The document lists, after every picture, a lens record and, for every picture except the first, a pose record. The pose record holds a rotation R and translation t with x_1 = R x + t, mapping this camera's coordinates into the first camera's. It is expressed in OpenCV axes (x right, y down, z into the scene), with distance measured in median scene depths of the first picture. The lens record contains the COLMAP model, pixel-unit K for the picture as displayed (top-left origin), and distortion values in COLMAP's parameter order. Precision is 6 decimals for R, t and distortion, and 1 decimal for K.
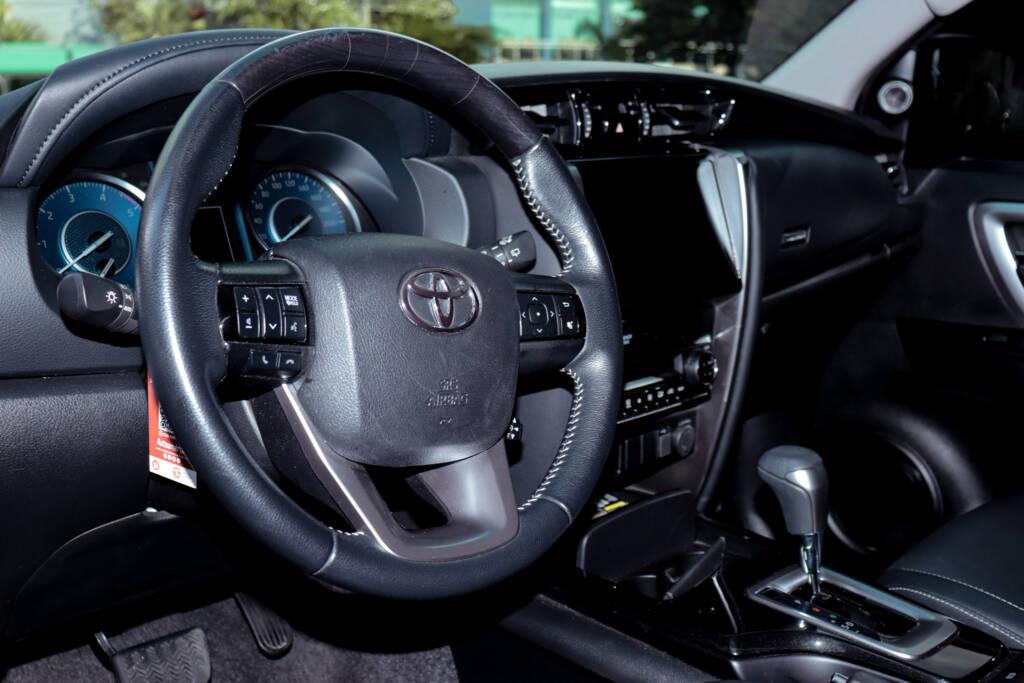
lens RADIAL K [[1127.3, 0, 512.0], [0, 1127.3, 341.5], [0, 0, 1]] dist [-0.008723, 0.014816]
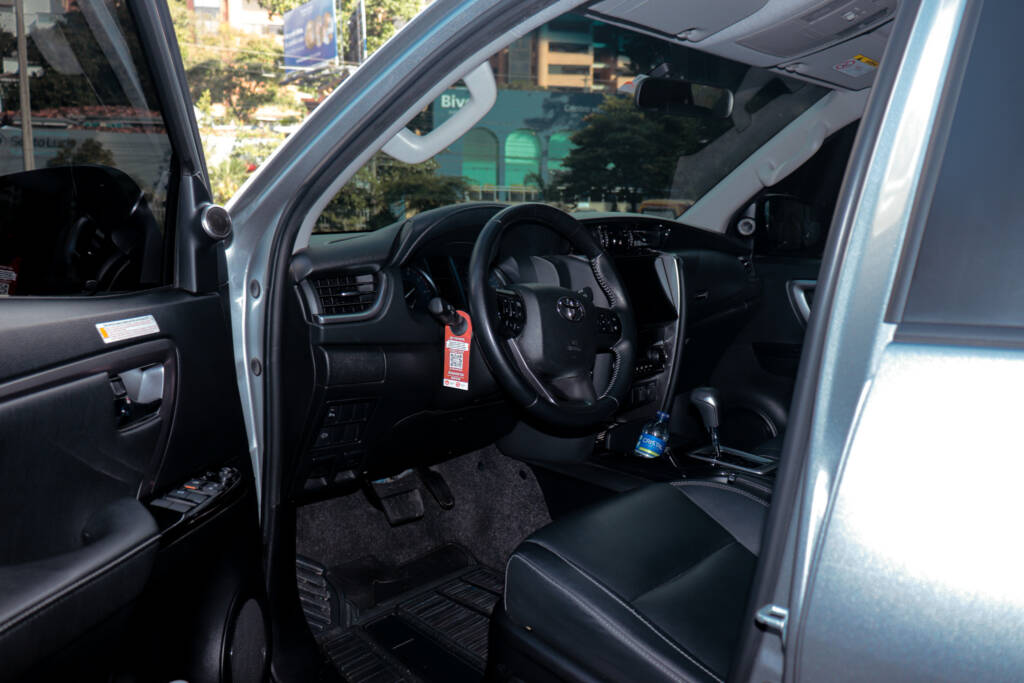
lens RADIAL K [[847.7, 0, 512.0], [0, 847.7, 341.5], [0, 0, 1]] dist [-0.005165, -0.007668]
pose [[0.998634, -0.013452, 0.050496, -0.173827], [0.017326, 0.996874, -0.077084, 0.106871], [-0.049301, 0.077853, 0.995745, -0.520792]]
